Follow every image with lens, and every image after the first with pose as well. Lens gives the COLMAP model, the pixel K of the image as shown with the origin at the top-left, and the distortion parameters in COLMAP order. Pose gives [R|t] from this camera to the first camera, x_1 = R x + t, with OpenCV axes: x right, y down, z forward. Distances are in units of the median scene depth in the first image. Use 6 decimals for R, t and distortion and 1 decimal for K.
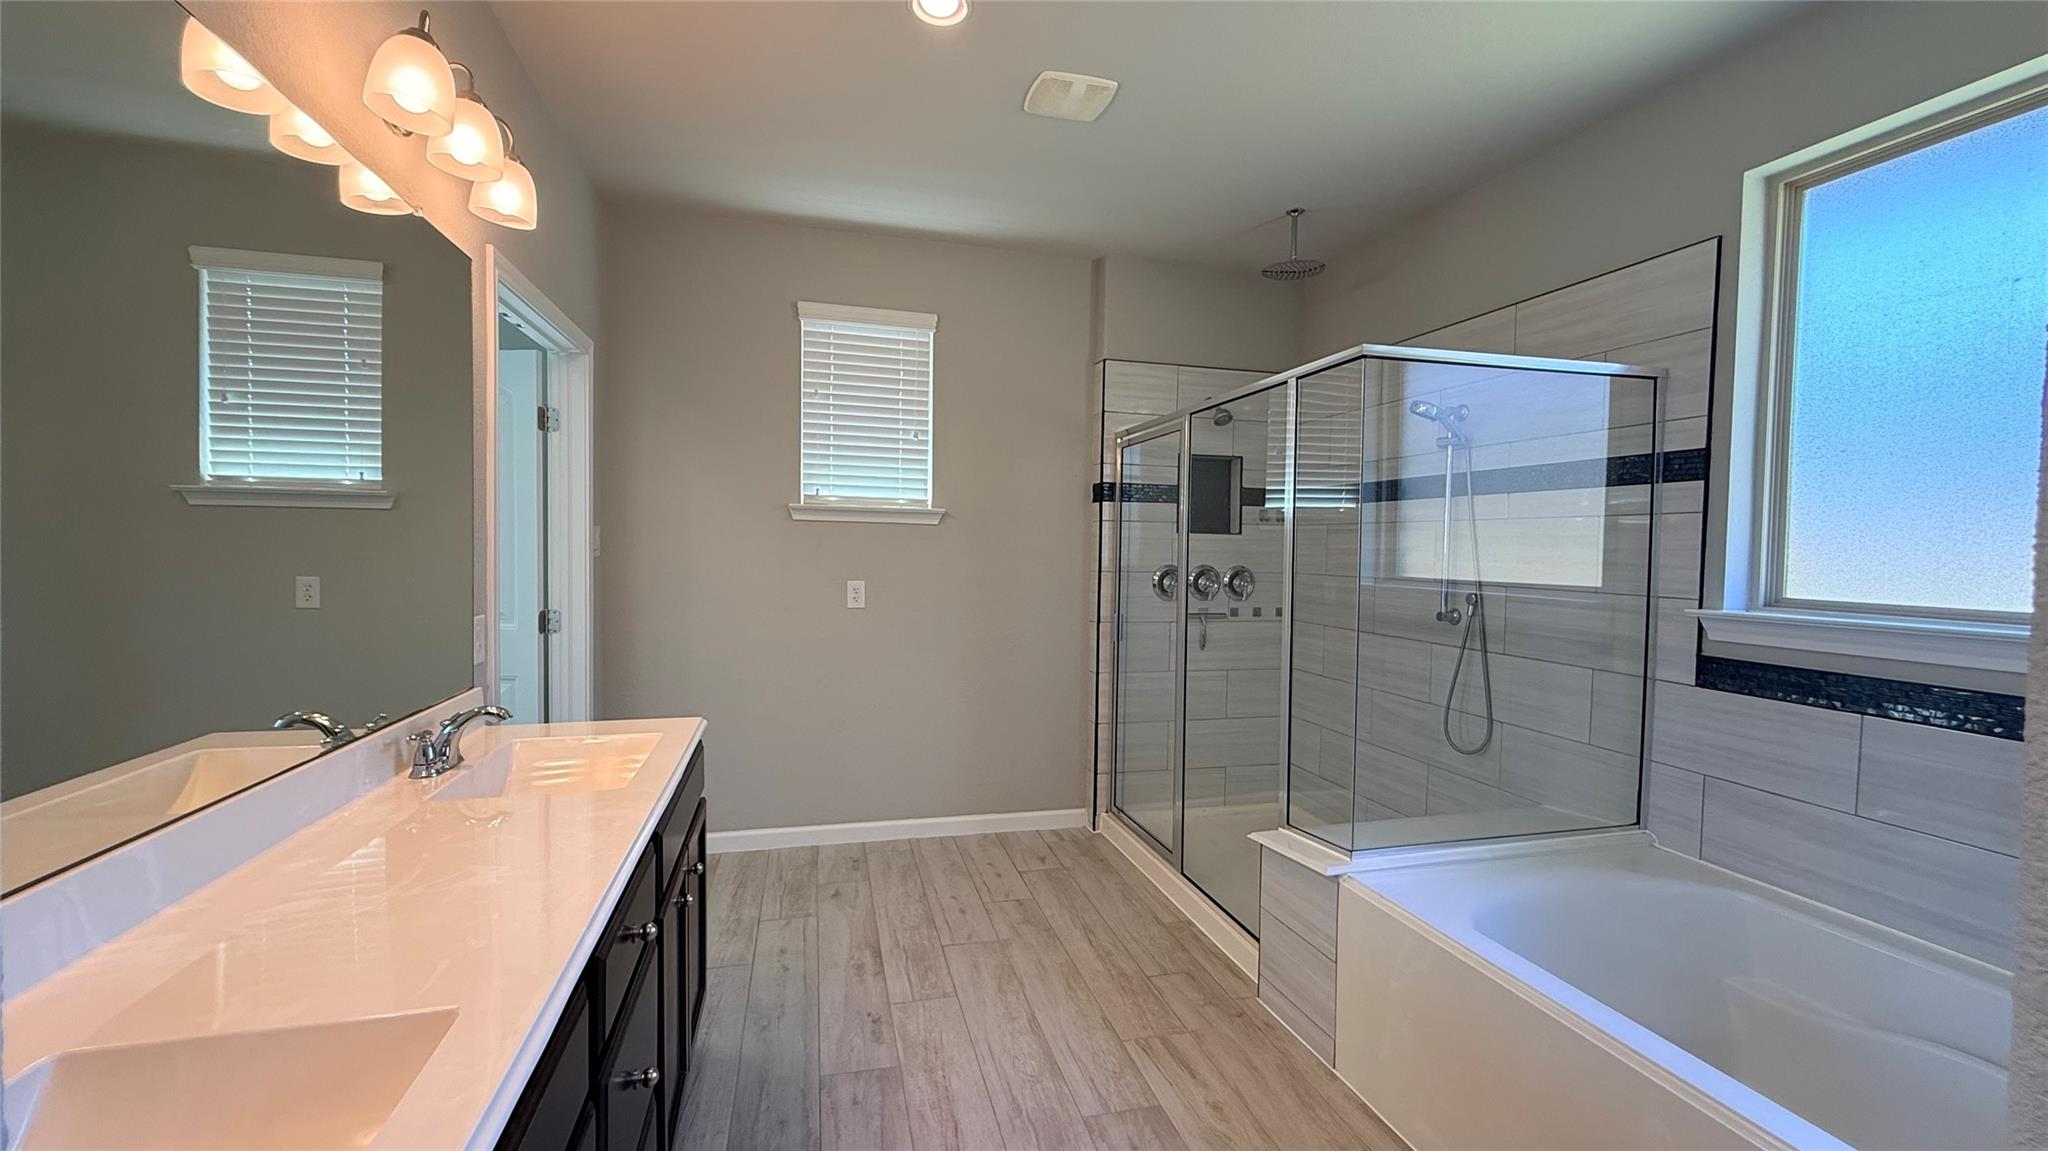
lens RADIAL K [[817.1, 0, 1028.3], [0, 817.1, 579.2], [0, 0, 1]] dist [-0.000629, 0.000017]
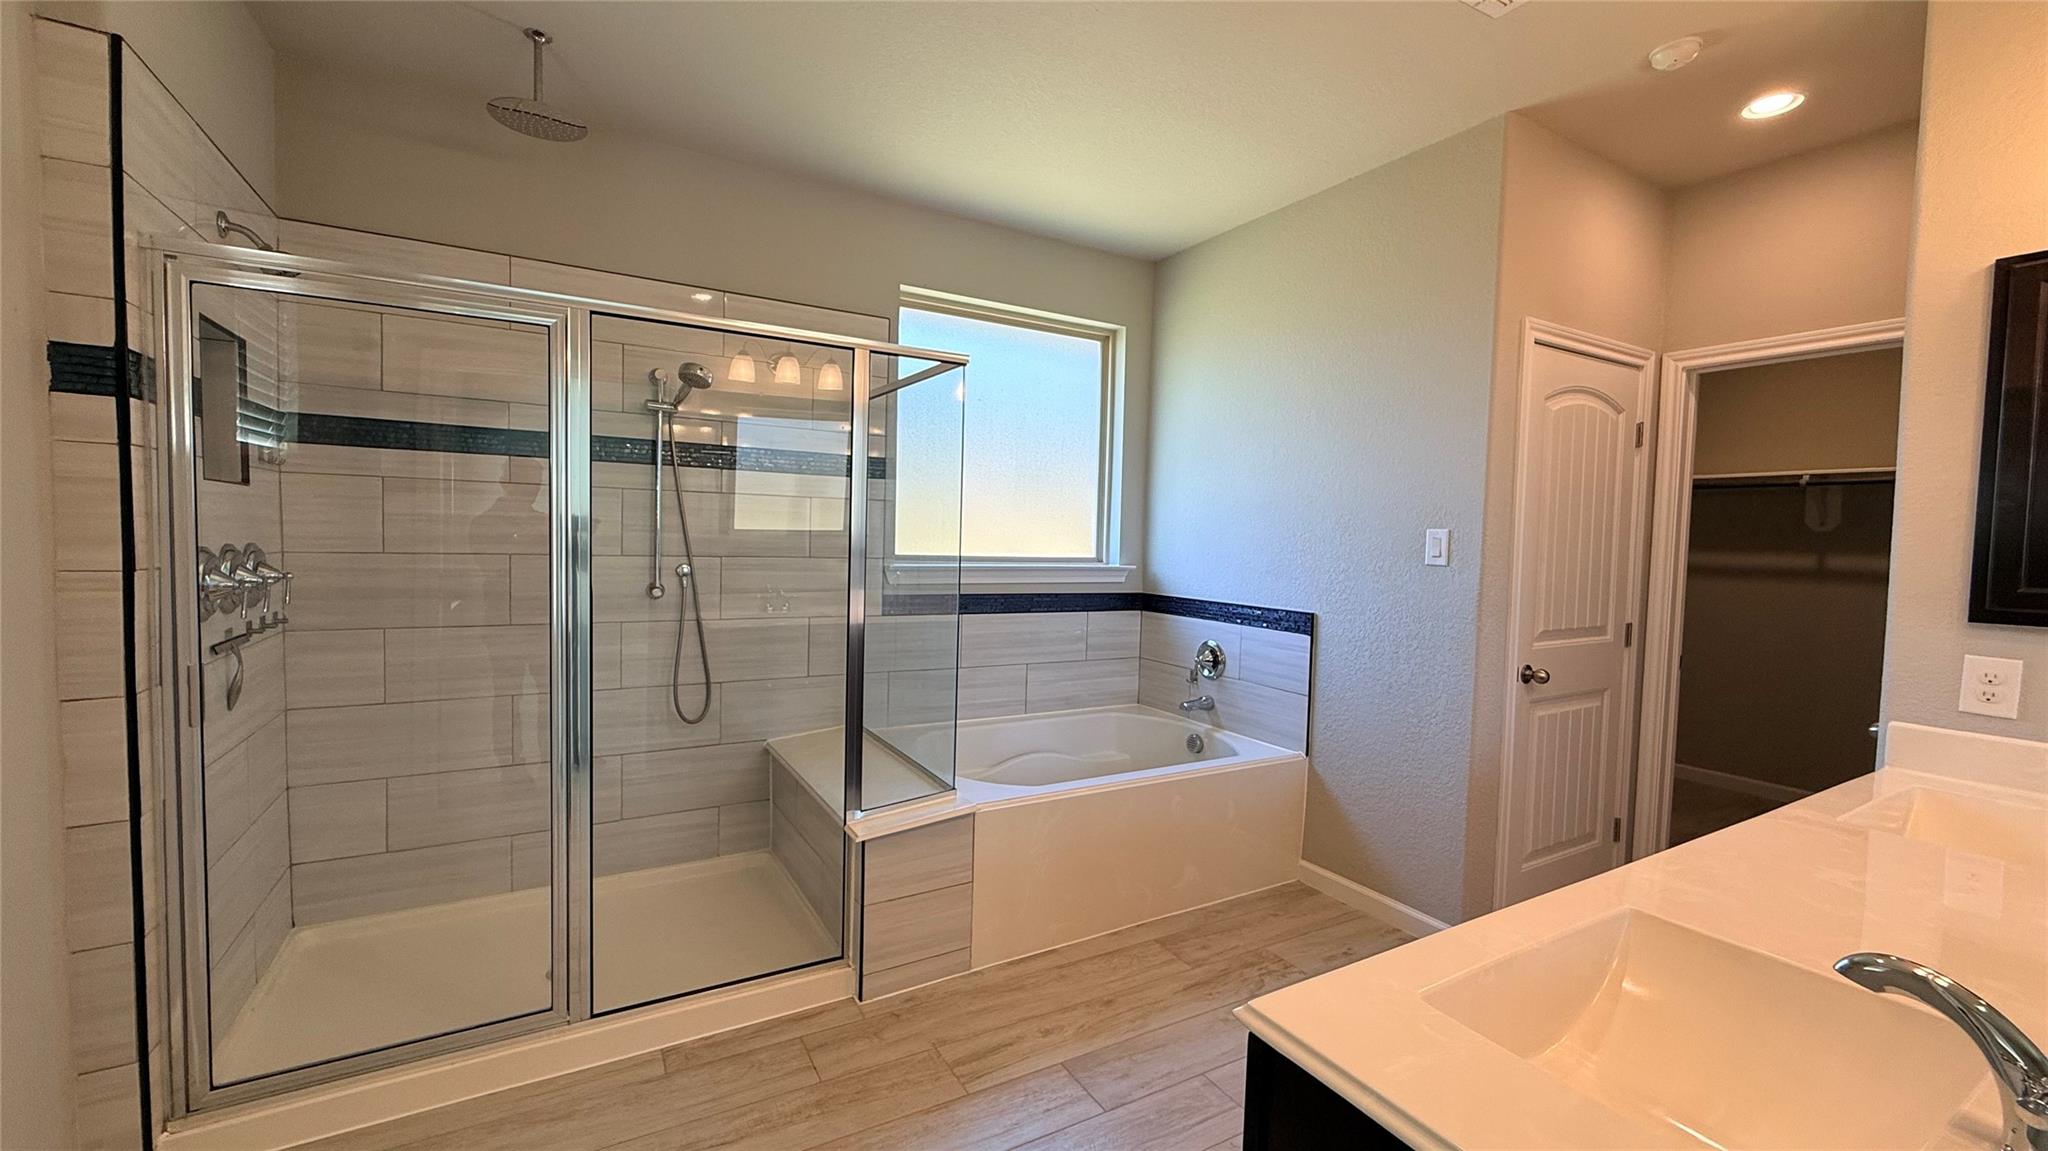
lens RADIAL K [[817.1, 0, 1012.2], [0, 817.1, 568.2], [0, 0, 1]] dist [-0.000629, 0.000017]
pose [[-0.250955, -0.068735, 0.965555, -0.638297], [0.000846, 0.997460, 0.071226, -0.061023], [-0.967998, 0.018691, -0.250259, 1.039668]]
